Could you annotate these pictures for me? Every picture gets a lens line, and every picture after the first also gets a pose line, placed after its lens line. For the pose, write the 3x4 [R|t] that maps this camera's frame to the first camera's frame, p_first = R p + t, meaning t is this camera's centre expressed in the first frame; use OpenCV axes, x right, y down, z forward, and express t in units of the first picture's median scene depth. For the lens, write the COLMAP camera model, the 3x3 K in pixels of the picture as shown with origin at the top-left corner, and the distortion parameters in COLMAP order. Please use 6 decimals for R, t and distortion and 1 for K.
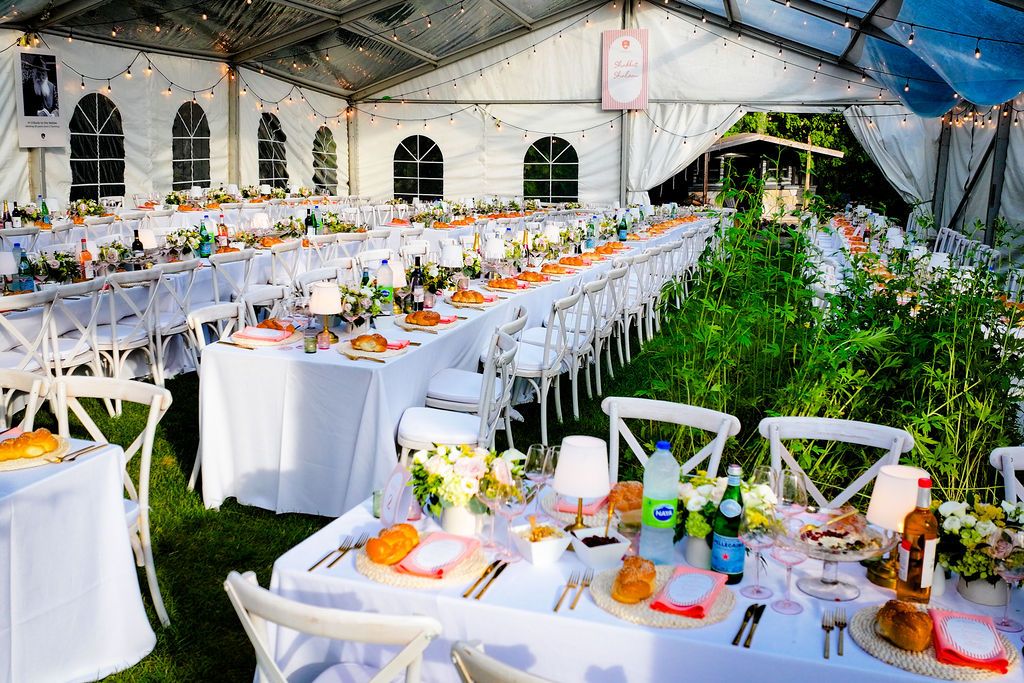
lens RADIAL K [[1023.1, 0, 513.3], [0, 1023.1, 352.9], [0, 0, 1]] dist [0.015685, -0.018036]
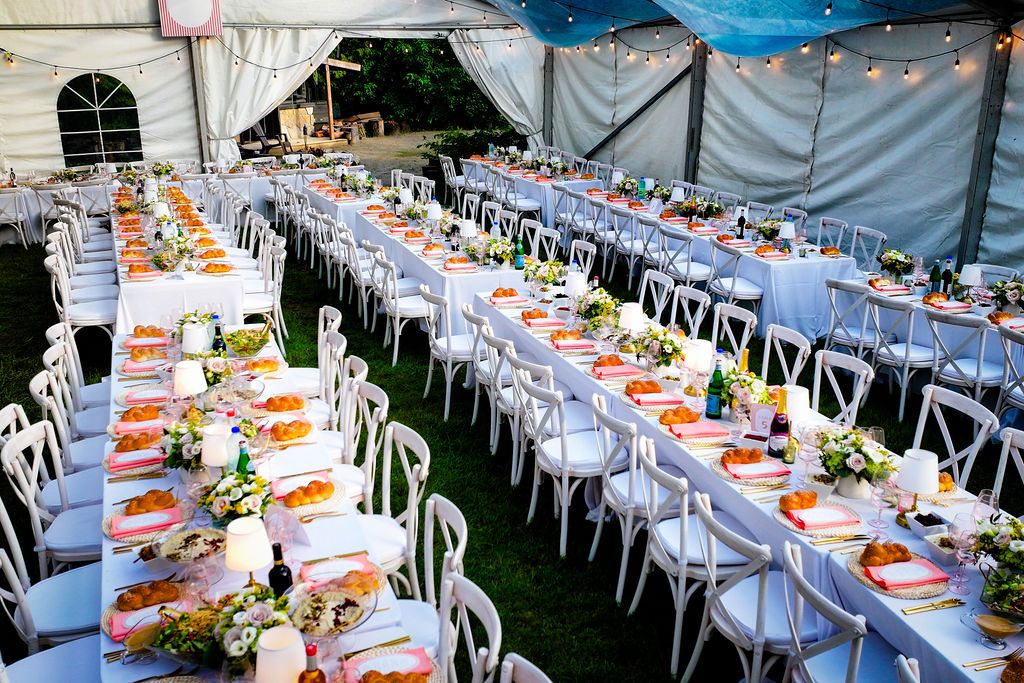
lens RADIAL K [[1023.1, 0, 513.3], [0, 1023.1, 352.9], [0, 0, 1]] dist [0.015685, -0.018036]
pose [[0.808735, -0.195987, 0.554560, -0.230964], [0.131111, 0.979199, 0.154854, -0.115411], [-0.573374, -0.052527, 0.817608, 0.259302]]
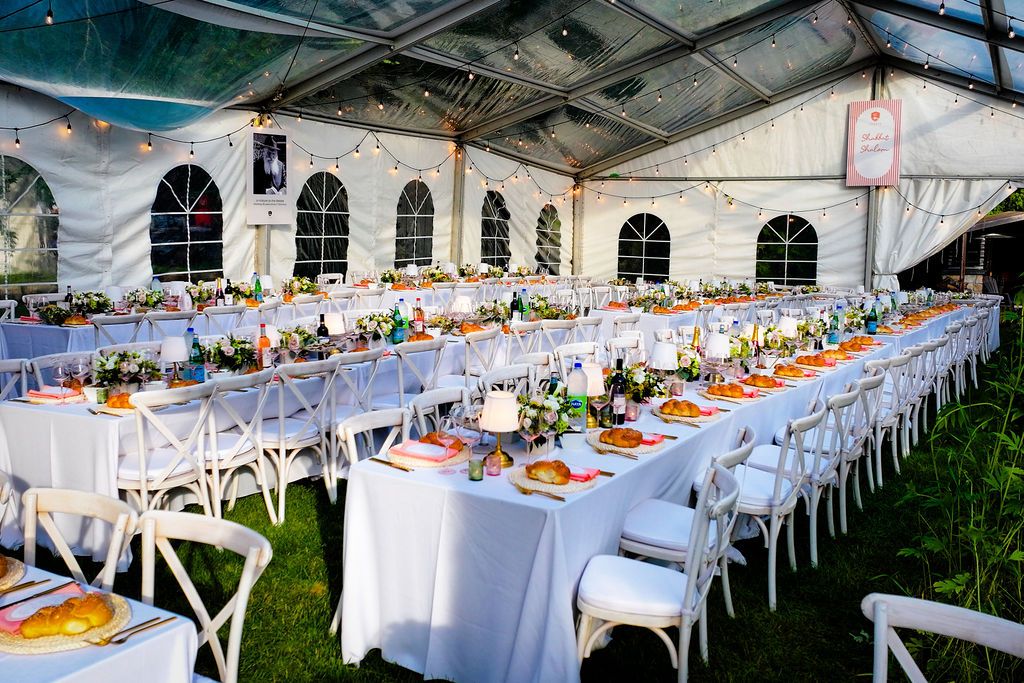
lens RADIAL K [[1023.1, 0, 513.3], [0, 1023.1, 352.9], [0, 0, 1]] dist [0.015685, -0.018036]
pose [[0.975299, 0.032022, -0.218555, 0.000953], [-0.048070, 0.996492, -0.068506, -0.013598], [0.215594, 0.077320, 0.973417, 0.064021]]
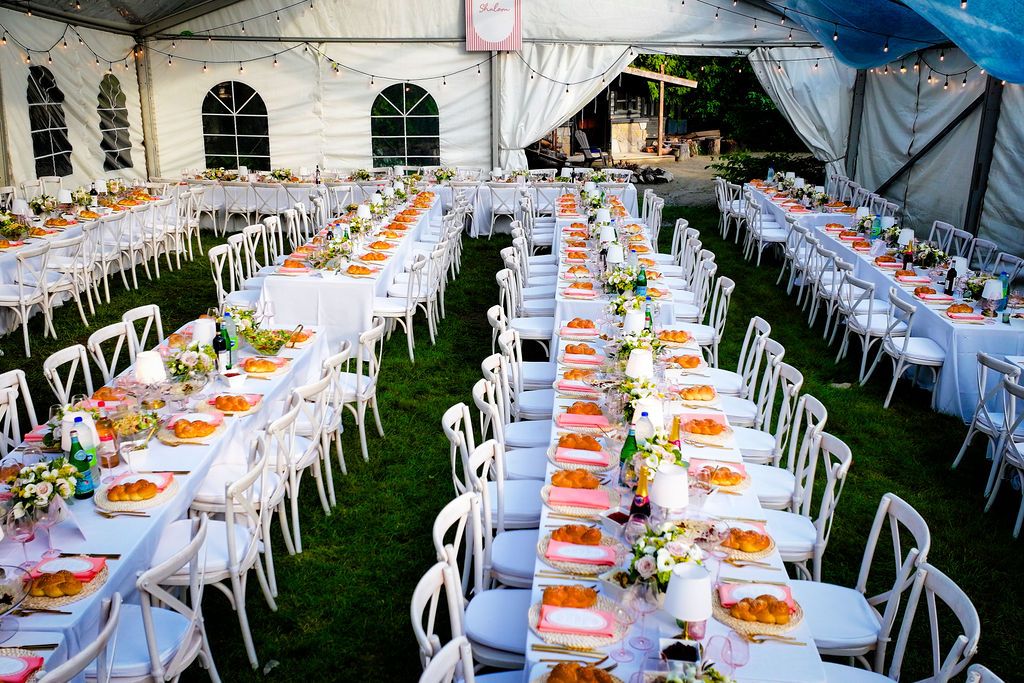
lens RADIAL K [[1023.1, 0, 513.3], [0, 1023.1, 352.9], [0, 0, 1]] dist [0.015685, -0.018036]
pose [[0.973137, -0.073345, 0.218229, -0.097414], [0.051048, 0.993042, 0.106120, -0.106549], [-0.224494, -0.092129, 0.970111, 0.220684]]
